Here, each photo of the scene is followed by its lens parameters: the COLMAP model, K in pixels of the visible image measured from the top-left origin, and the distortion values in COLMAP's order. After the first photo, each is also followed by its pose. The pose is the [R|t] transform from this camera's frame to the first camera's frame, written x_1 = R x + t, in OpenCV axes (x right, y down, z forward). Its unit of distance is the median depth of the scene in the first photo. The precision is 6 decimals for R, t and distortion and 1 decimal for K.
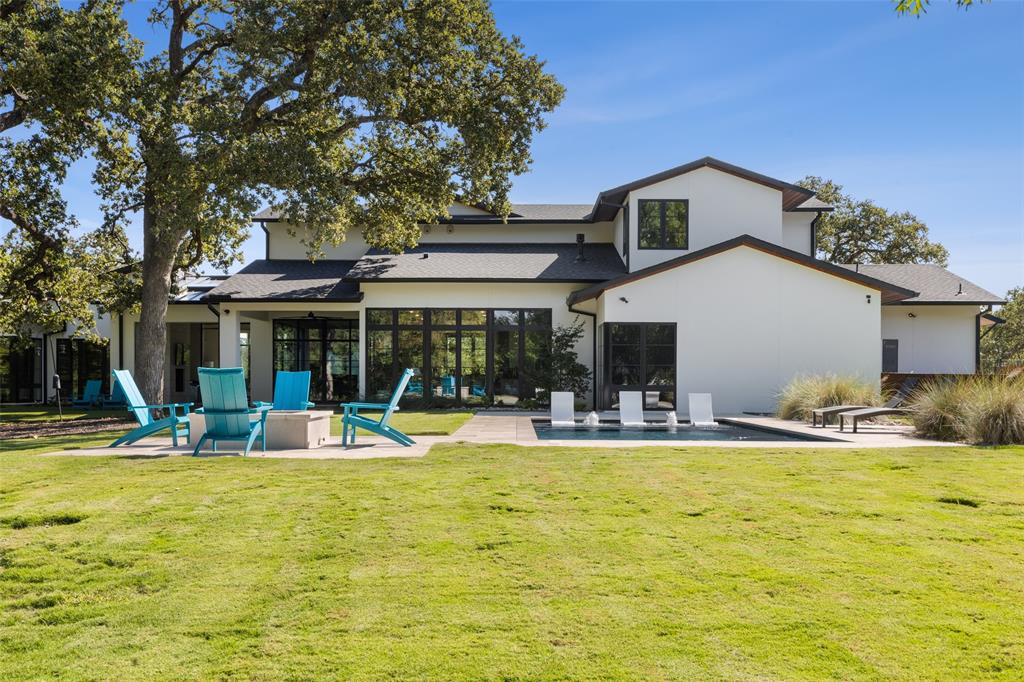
lens RADIAL K [[1038.5, 0, 512.0], [0, 1038.5, 341.0], [0, 0, 1]] dist [-0.010836, -0.017492]
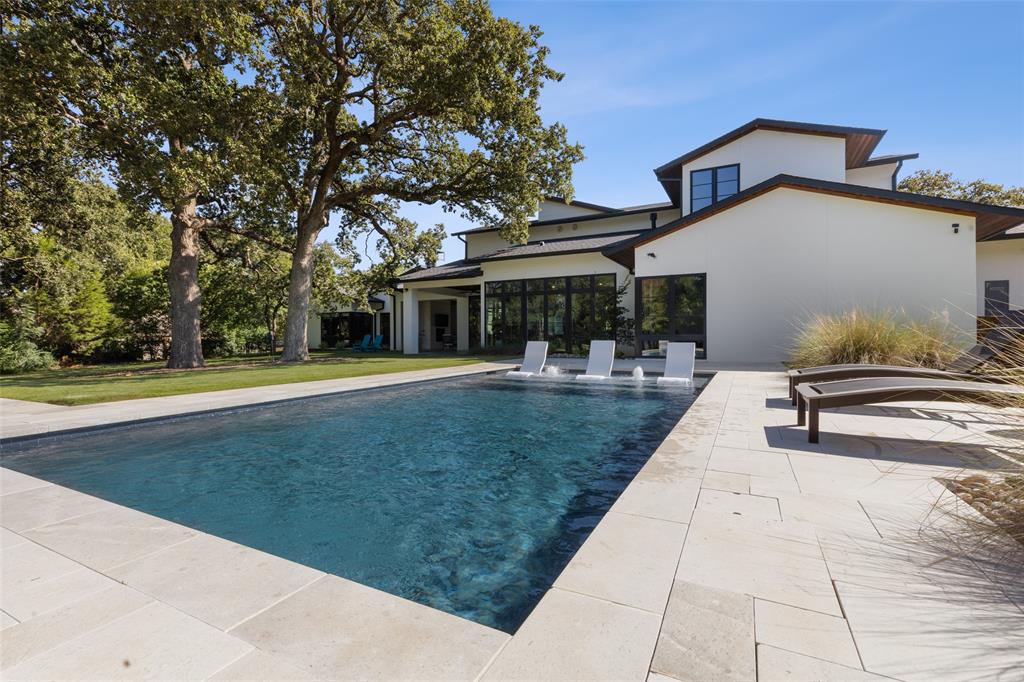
lens RADIAL K [[465.1, 0, 508.1], [0, 465.1, 331.2], [0, 0, 1]] dist [0.001558, 0.001015]
pose [[0.887632, -0.012997, -0.460370, 0.178017], [0.026331, 0.999399, 0.022555, 0.022434], [0.459800, -0.032143, 0.887441, 0.452483]]
